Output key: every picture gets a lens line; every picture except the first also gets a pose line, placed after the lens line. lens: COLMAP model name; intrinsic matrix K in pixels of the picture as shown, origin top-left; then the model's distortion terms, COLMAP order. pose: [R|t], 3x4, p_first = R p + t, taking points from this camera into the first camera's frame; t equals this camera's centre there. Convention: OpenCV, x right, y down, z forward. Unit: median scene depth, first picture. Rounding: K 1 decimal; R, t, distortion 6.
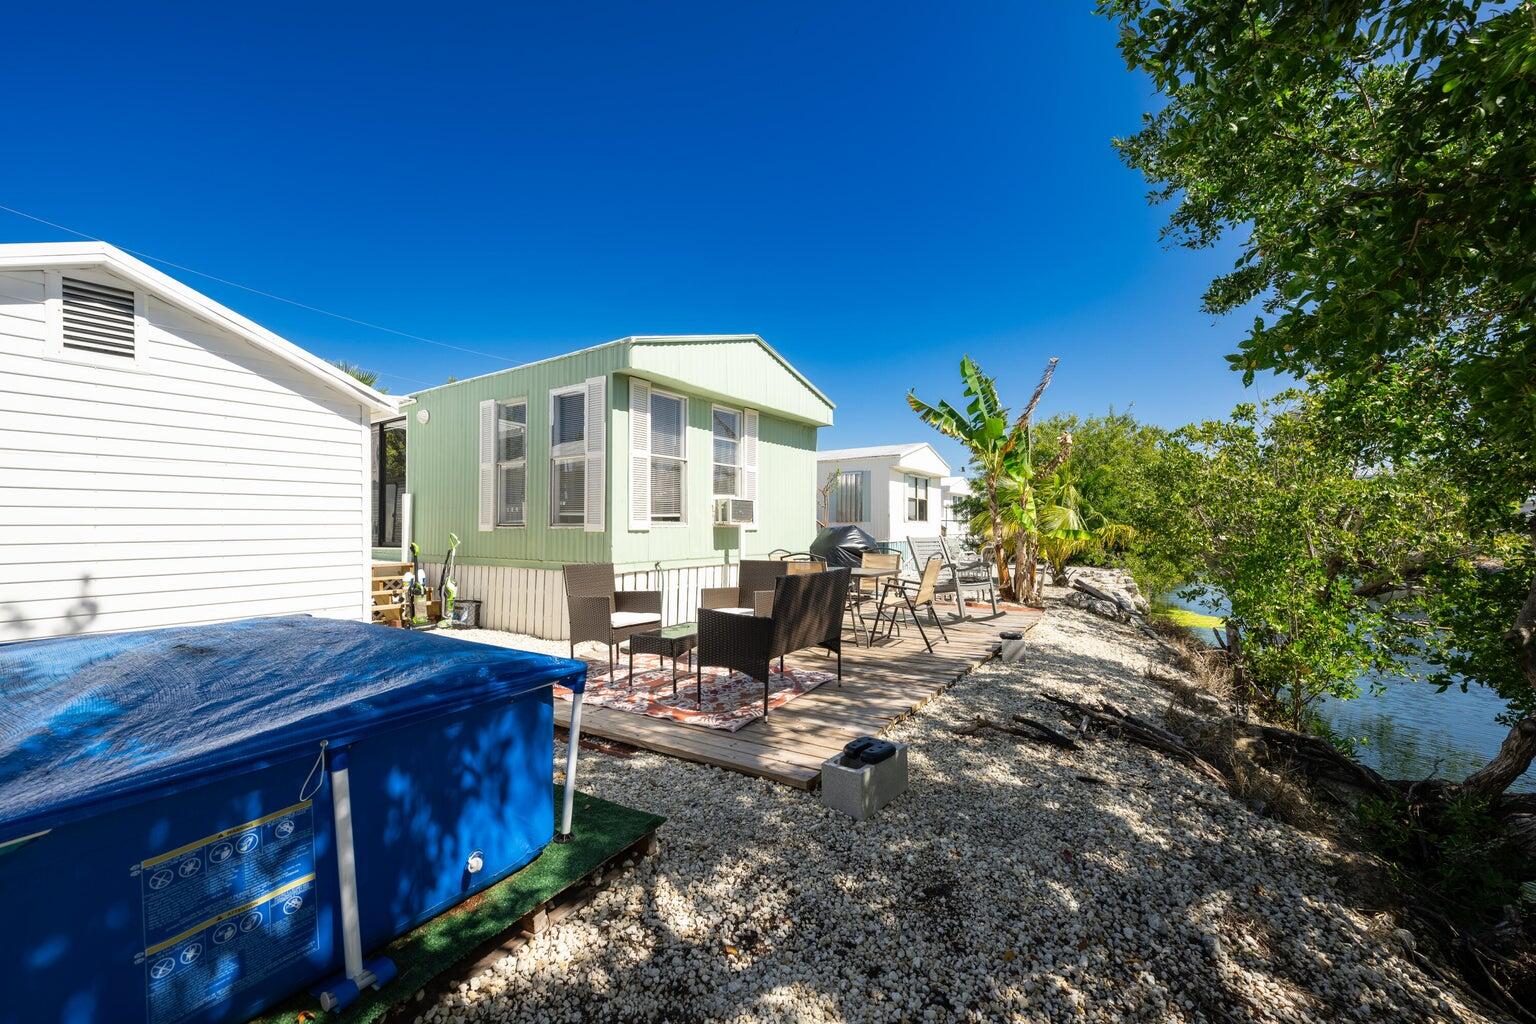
lens RADIAL K [[612.4, 0, 761.9], [0, 612.4, 511.2], [0, 0, 1]] dist [-0.000019, -0.000251]
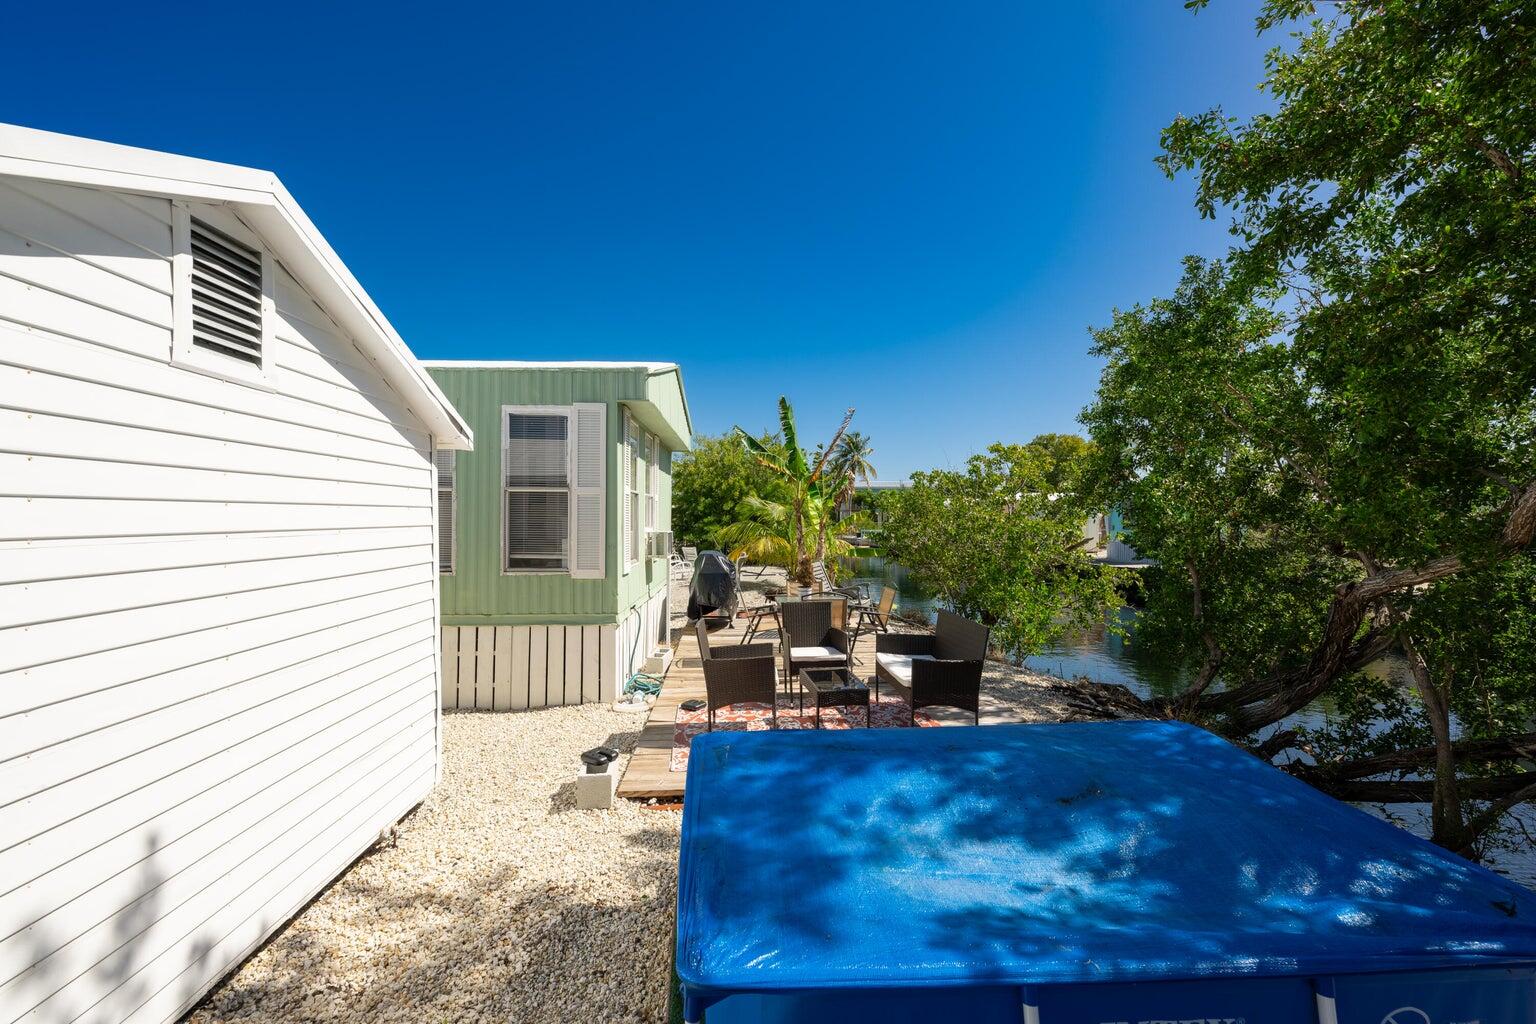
lens RADIAL K [[612.4, 0, 759.9], [0, 612.4, 518.5], [0, 0, 1]] dist [-0.000019, -0.000251]
pose [[0.812206, 0.010137, 0.583282, -0.975872], [-0.023805, 0.999592, 0.015775, -0.121157], [-0.582884, -0.026698, 0.812116, 0.224702]]
